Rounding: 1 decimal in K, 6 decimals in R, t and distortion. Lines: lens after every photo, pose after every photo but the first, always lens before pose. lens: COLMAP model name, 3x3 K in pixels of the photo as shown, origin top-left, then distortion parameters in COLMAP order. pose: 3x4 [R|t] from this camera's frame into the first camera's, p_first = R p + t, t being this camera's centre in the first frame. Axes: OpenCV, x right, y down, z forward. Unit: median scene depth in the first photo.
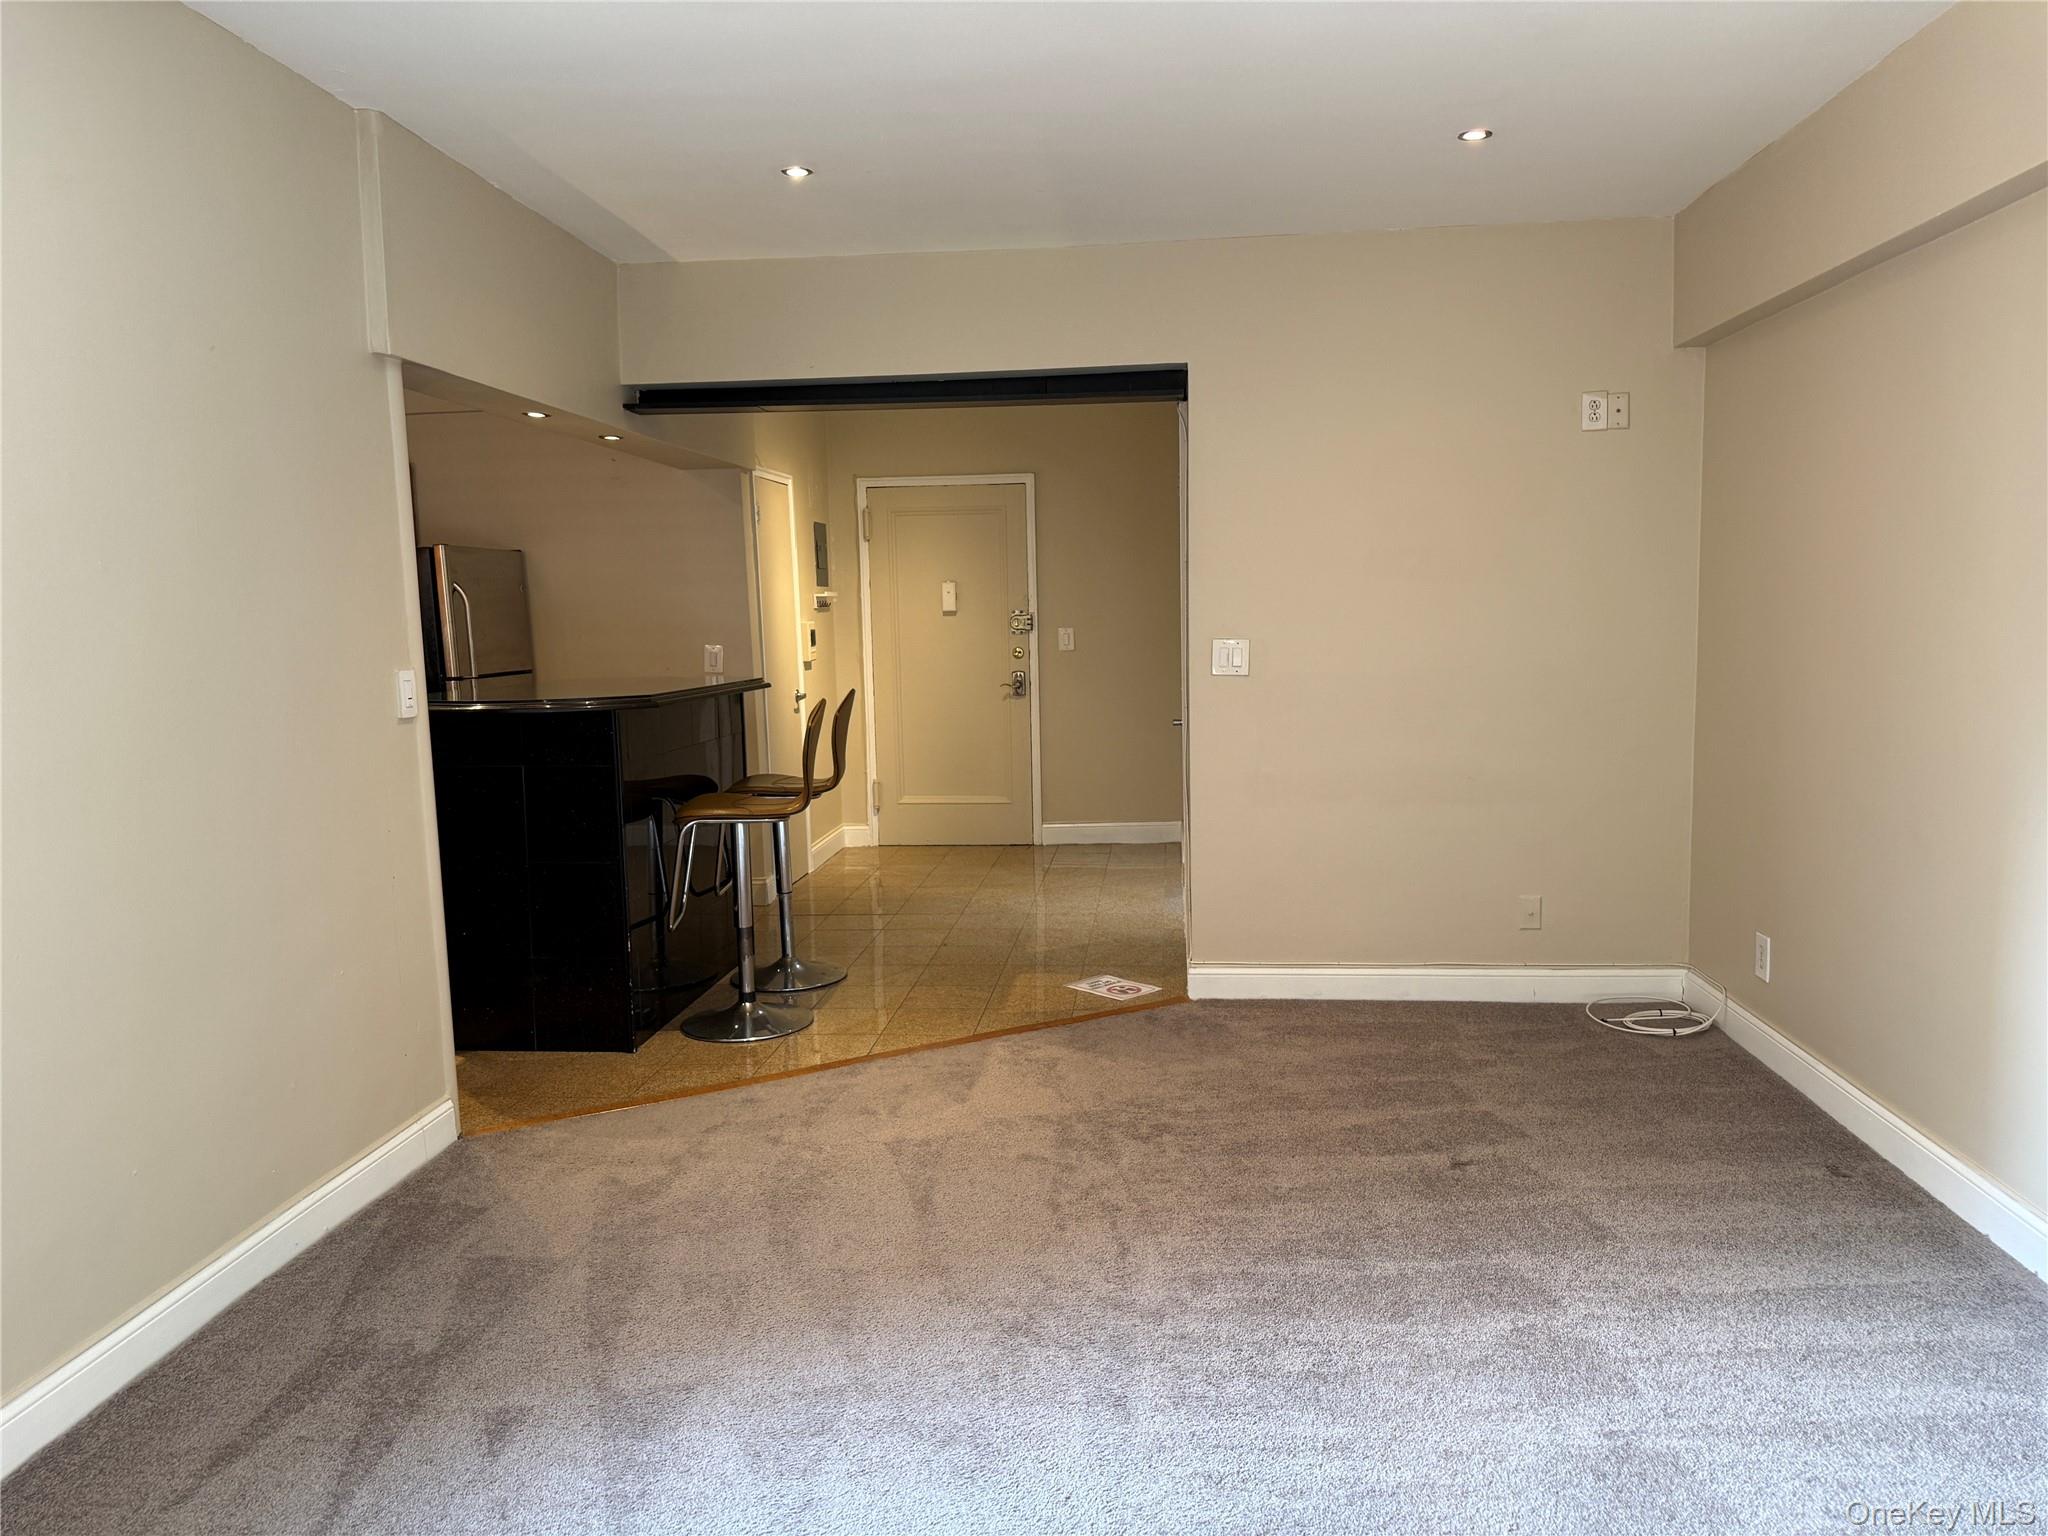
lens RADIAL K [[1442.1, 0, 1026.5], [0, 1442.1, 781.5], [0, 0, 1]] dist [0.085257, -0.110188]
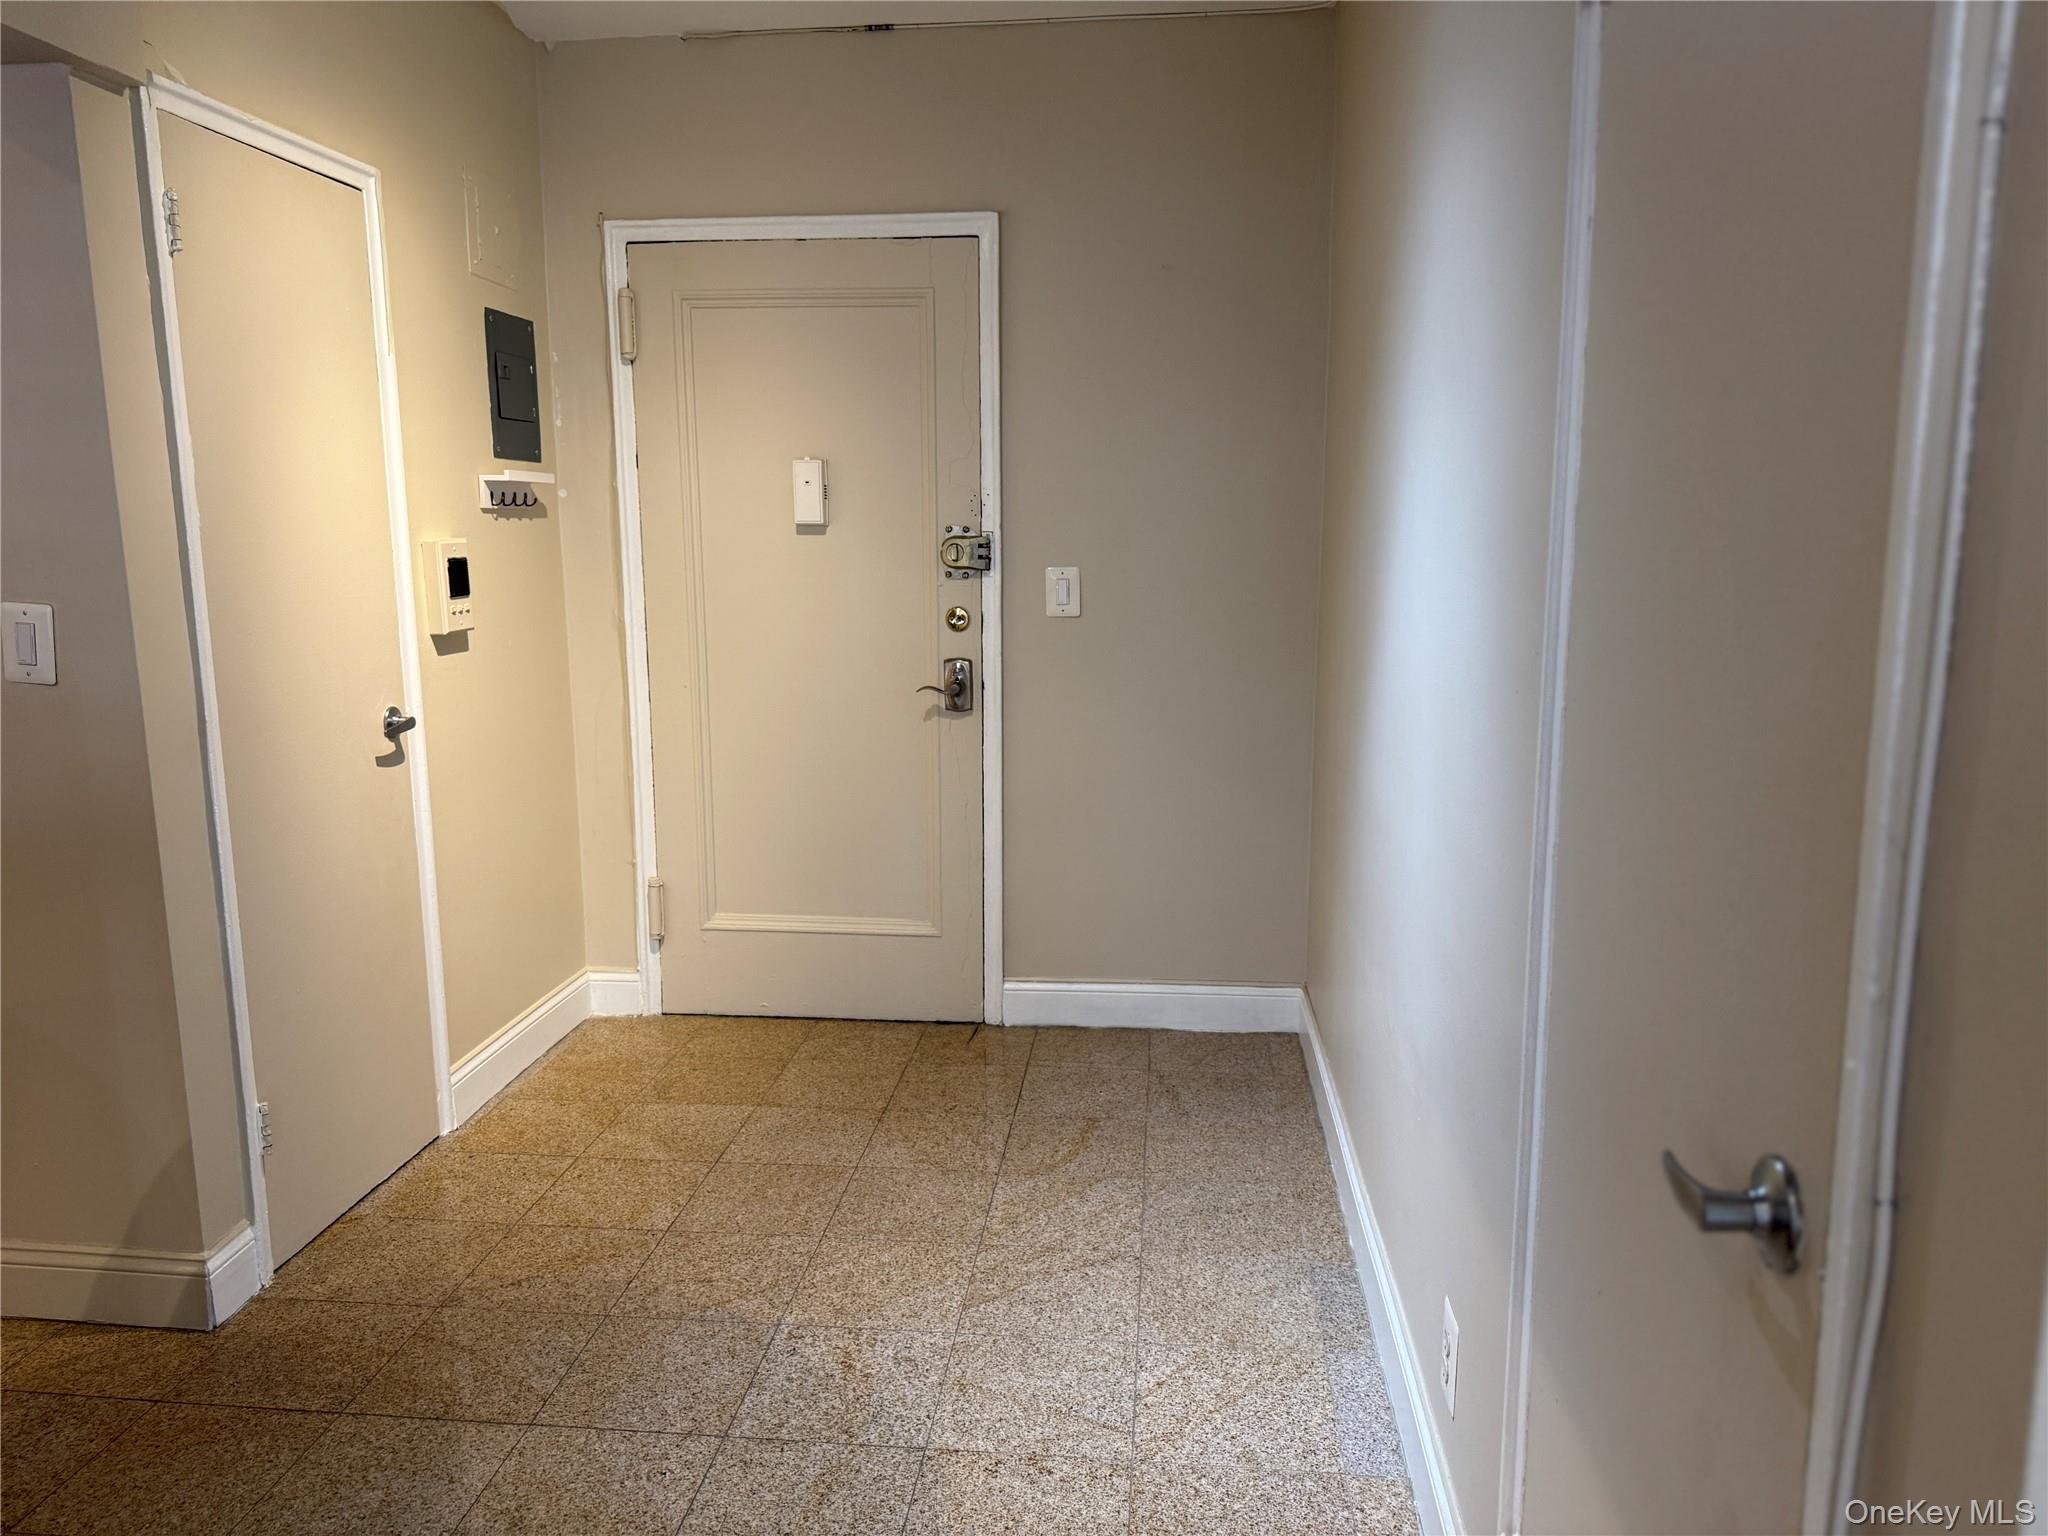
lens RADIAL K [[1442.1, 0, 1015.0], [0, 1442.1, 781.0], [0, 0, 1]] dist [0.085257, -0.110188]
pose [[0.999735, 0.021727, -0.007551, 0.028895], [-0.021315, 0.998476, 0.050914, -0.103012], [0.008646, -0.050739, 0.998675, 0.902228]]
